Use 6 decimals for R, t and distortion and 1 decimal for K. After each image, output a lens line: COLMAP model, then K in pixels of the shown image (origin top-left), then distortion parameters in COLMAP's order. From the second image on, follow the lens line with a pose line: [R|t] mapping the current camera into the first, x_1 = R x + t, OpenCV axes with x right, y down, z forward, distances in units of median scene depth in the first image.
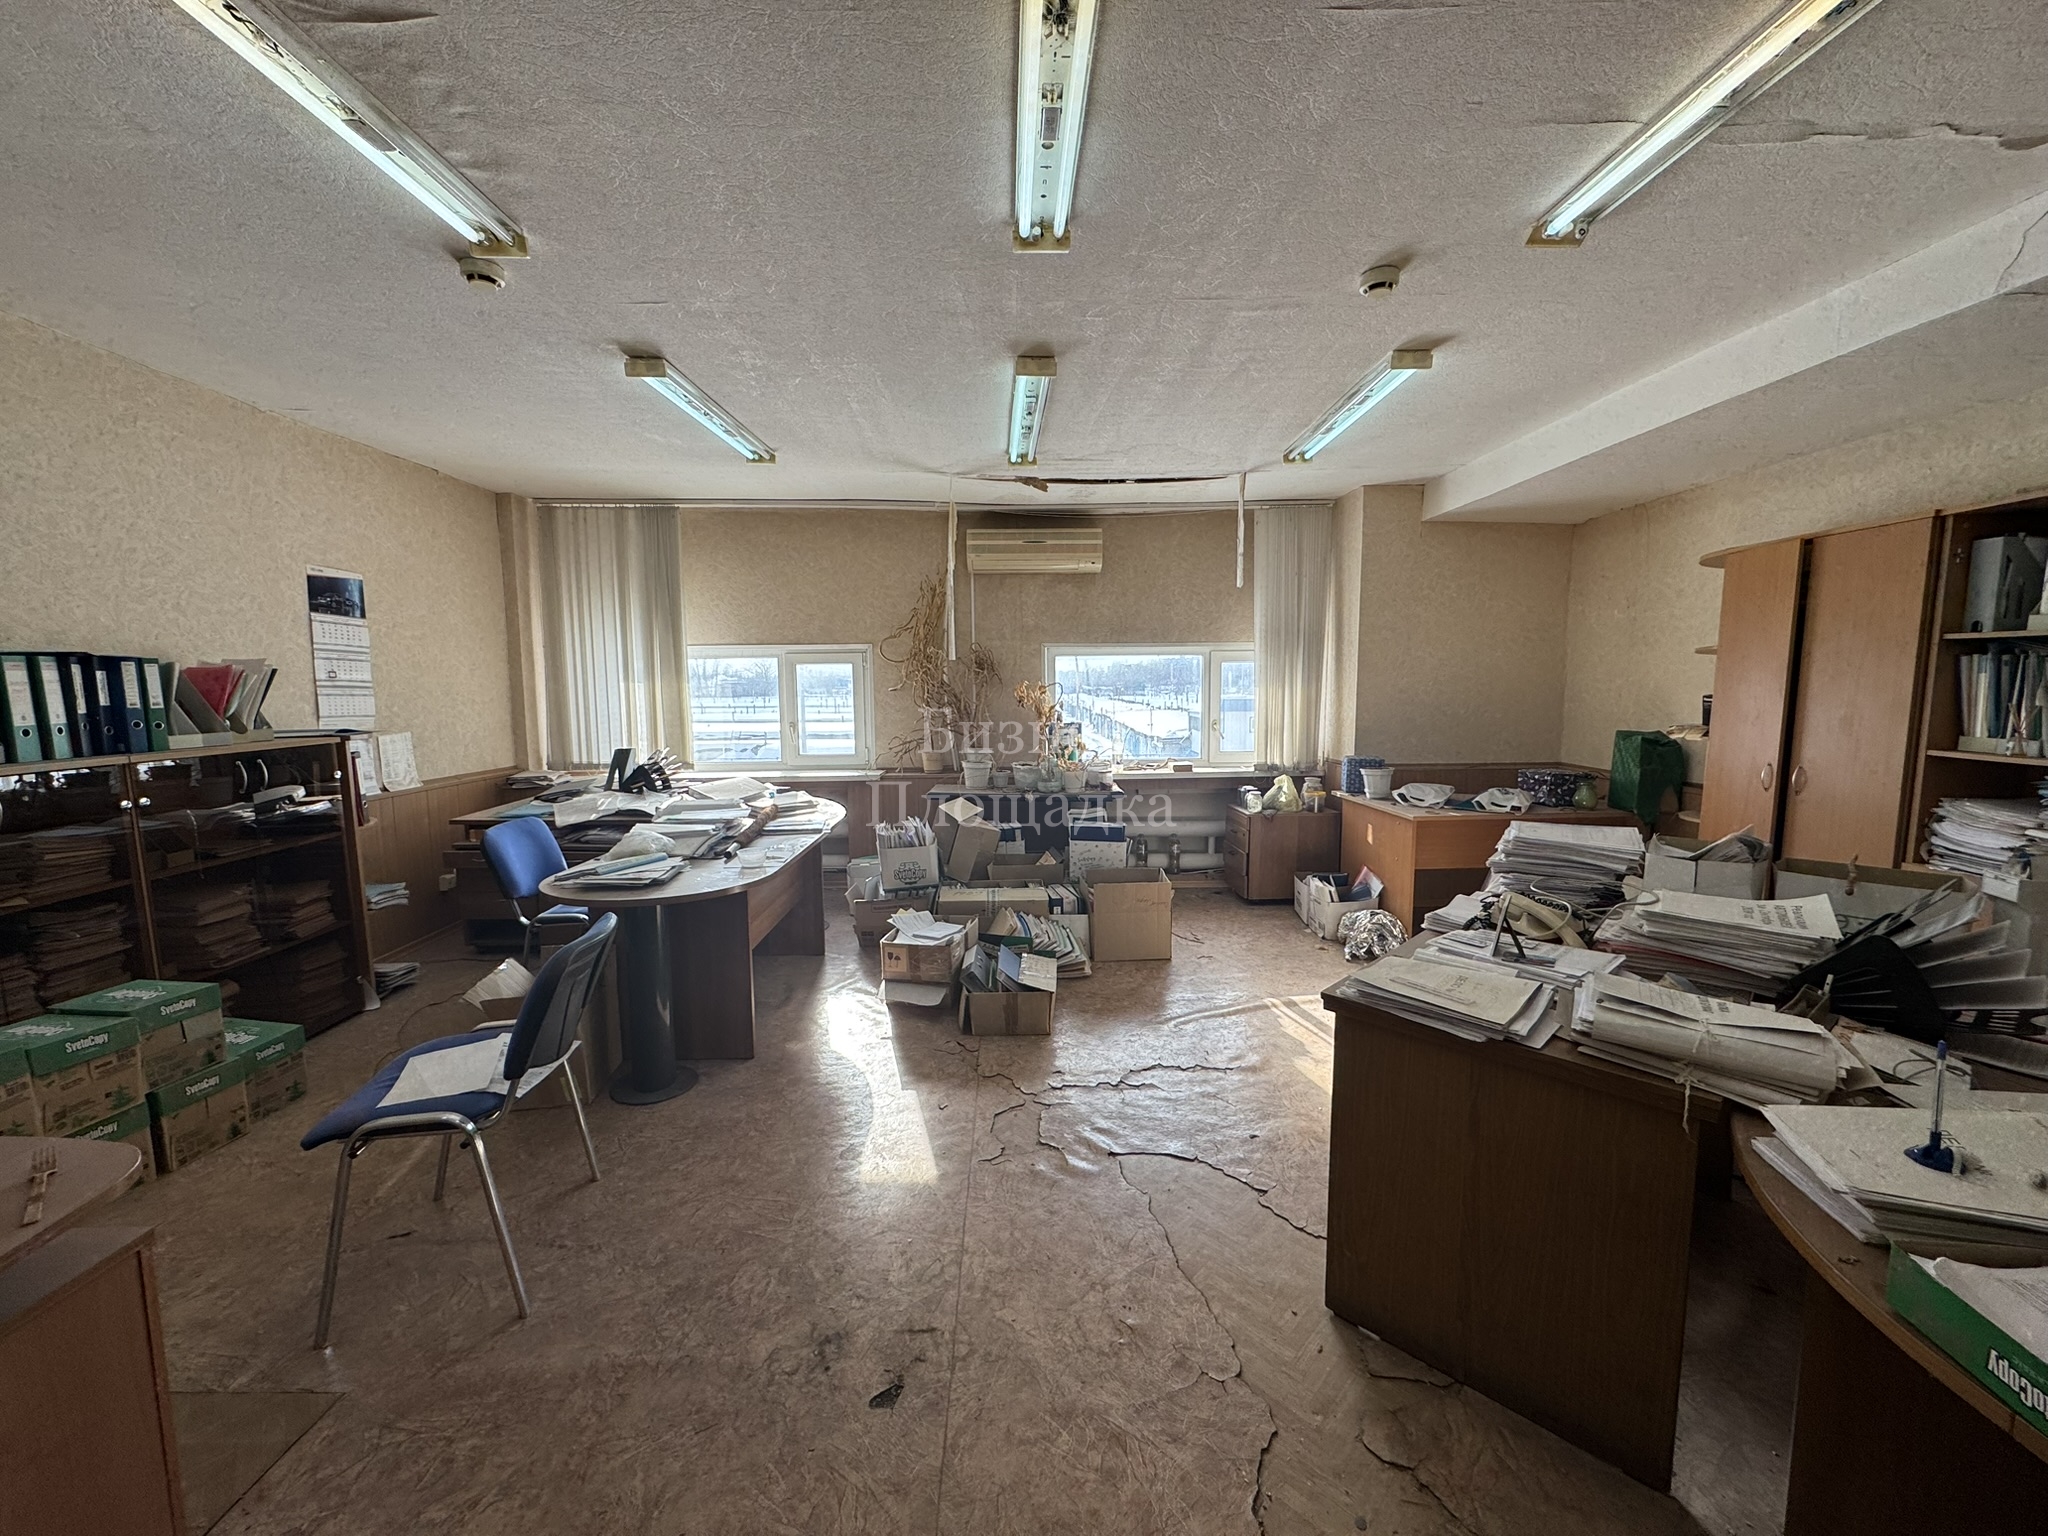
lens RADIAL K [[813.2, 0, 1025.2], [0, 813.2, 762.9], [0, 0, 1]] dist [-0.002380, 0.000162]
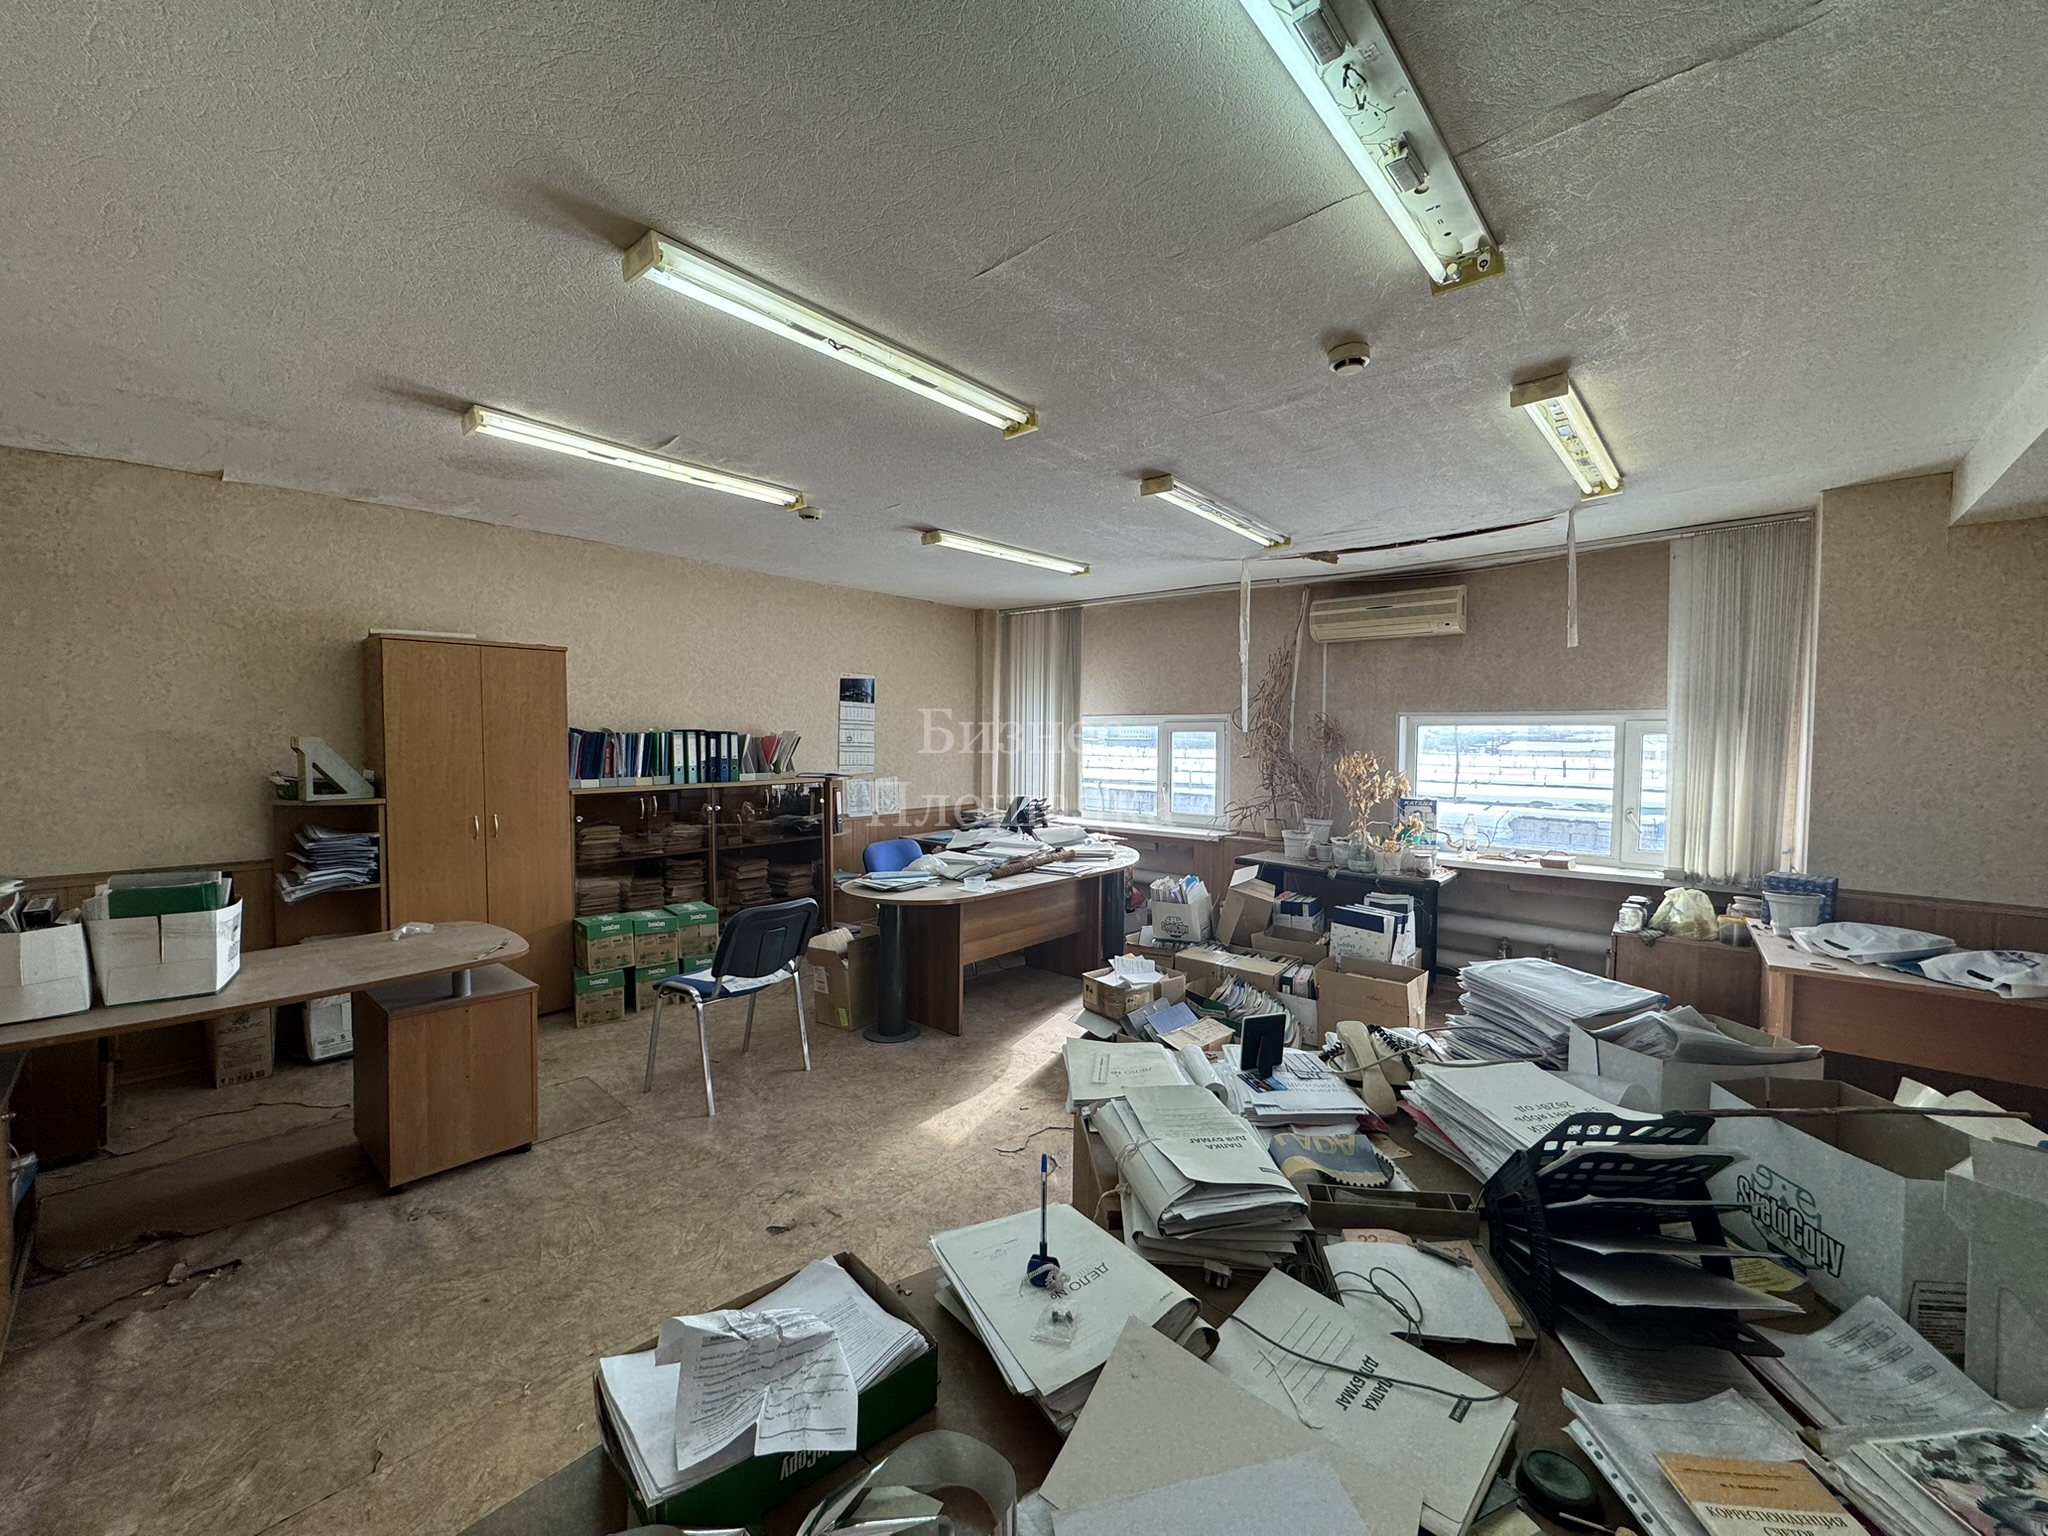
lens RADIAL K [[813.2, 0, 1028.7], [0, 813.2, 768.6], [0, 0, 1]] dist [-0.002380, 0.000162]
pose [[0.741194, 0.040853, -0.670047, 0.456264], [-0.080371, 0.996367, -0.028156, -0.031151], [0.666462, 0.074721, 0.741785, 0.044579]]
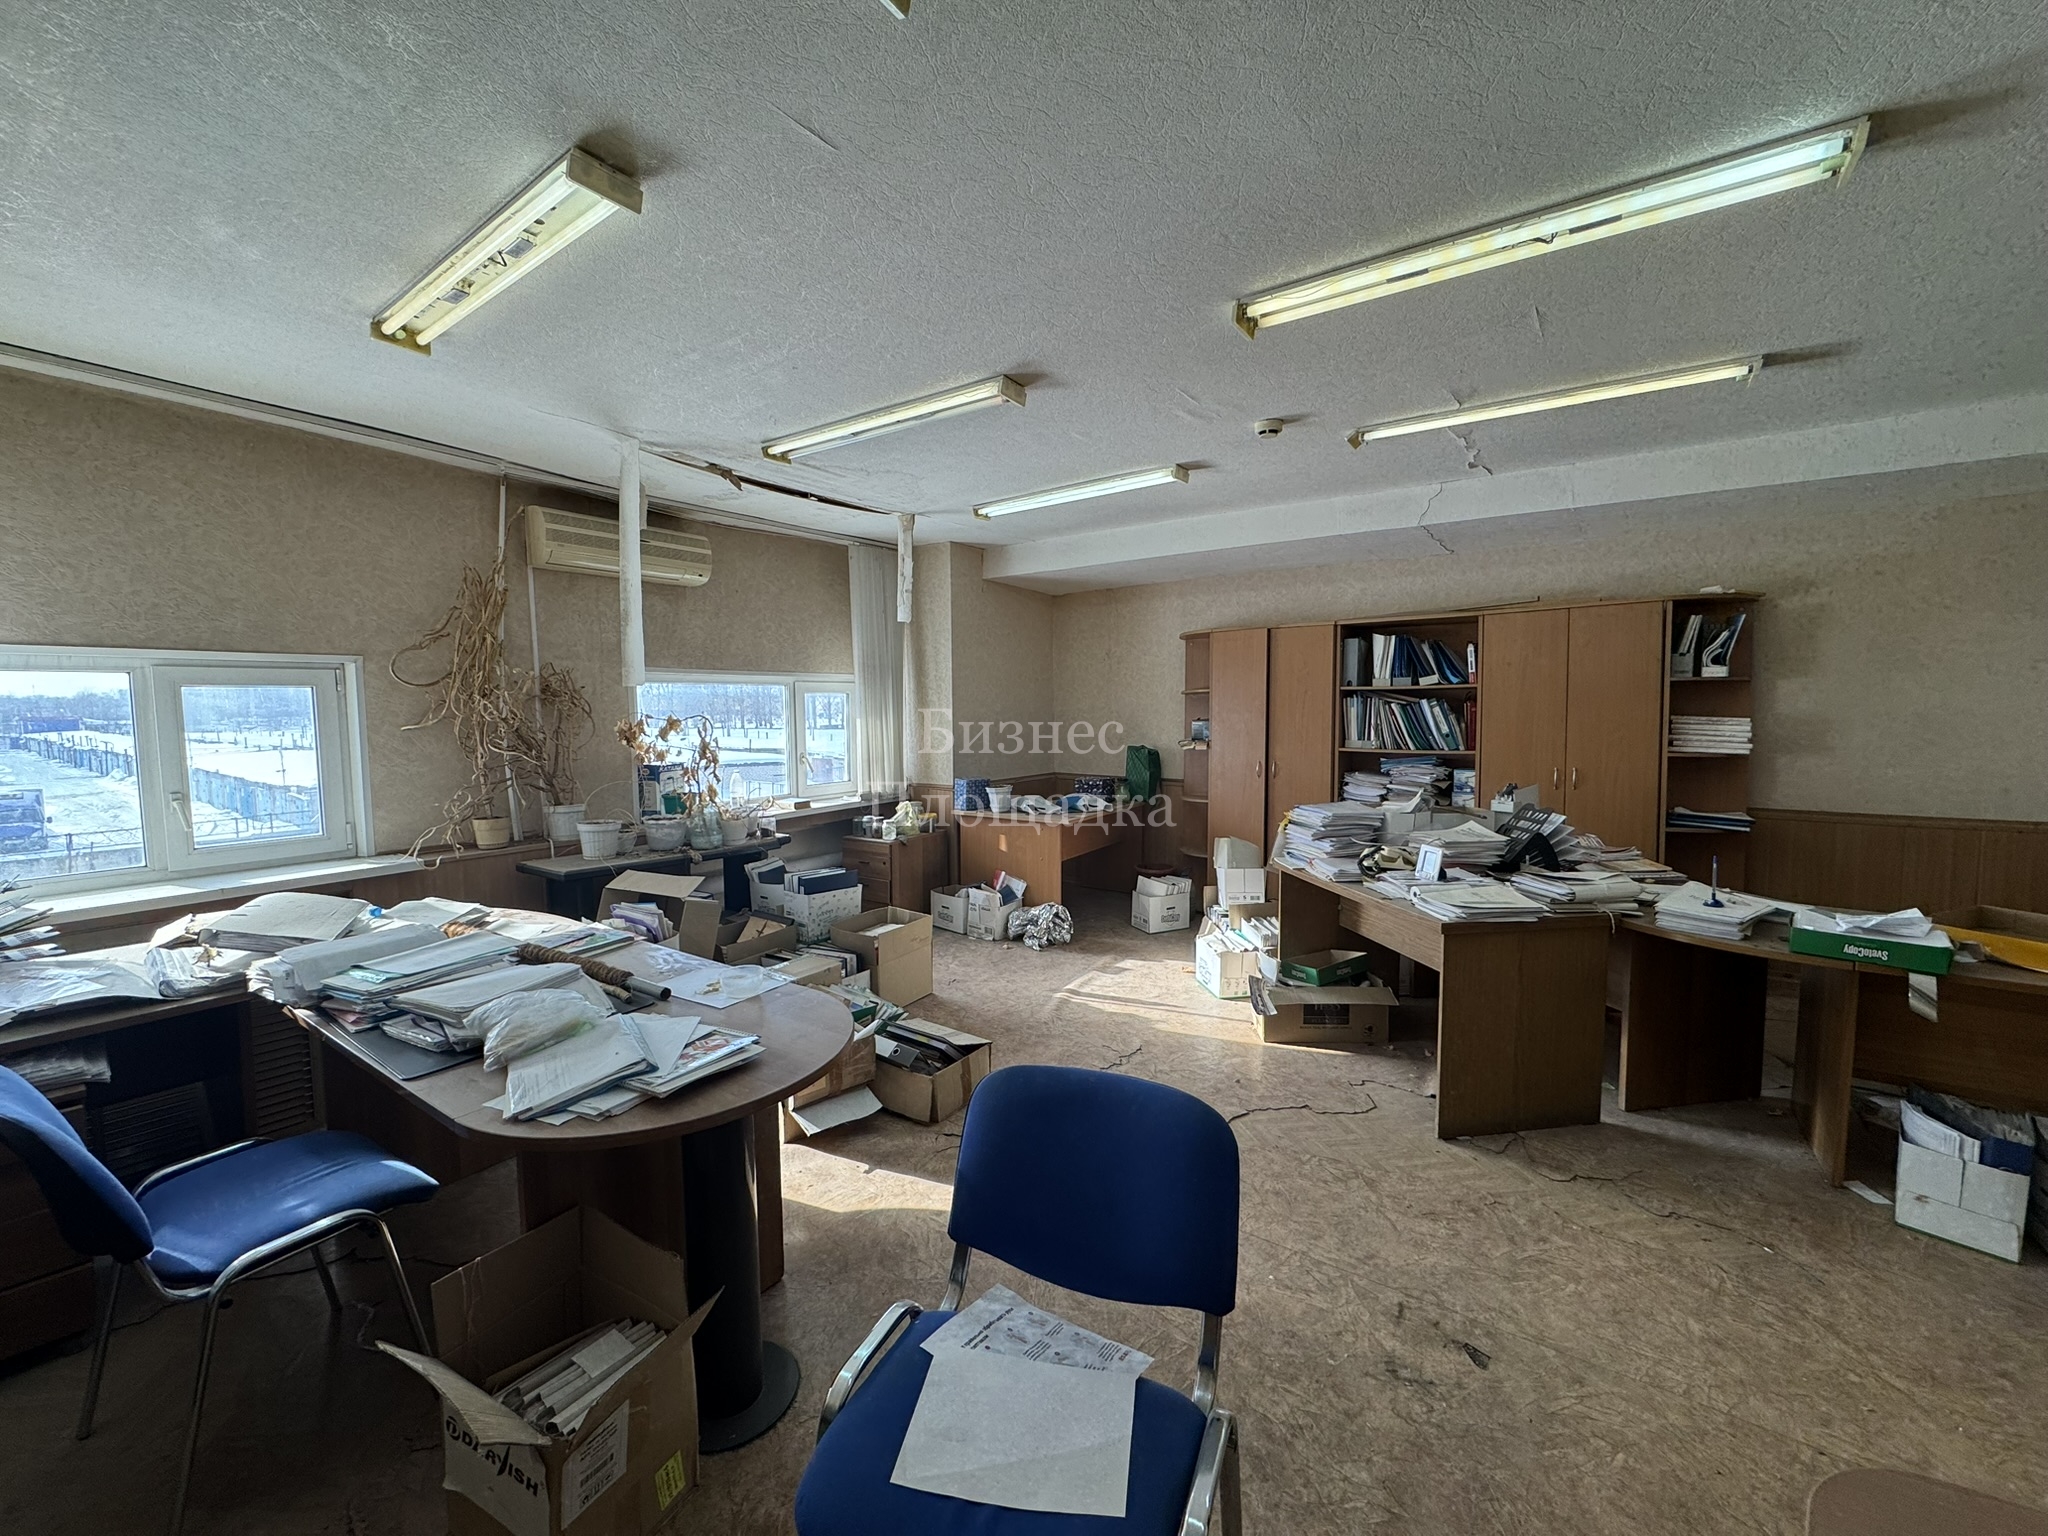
lens RADIAL K [[813.2, 0, 1022.9], [0, 813.2, 764.2], [0, 0, 1]] dist [-0.002380, 0.000162]
pose [[0.589861, -0.055014, 0.805628, -0.541444], [0.083226, 0.996505, 0.007112, -0.034358], [-0.803204, 0.062855, 0.592378, 0.307263]]
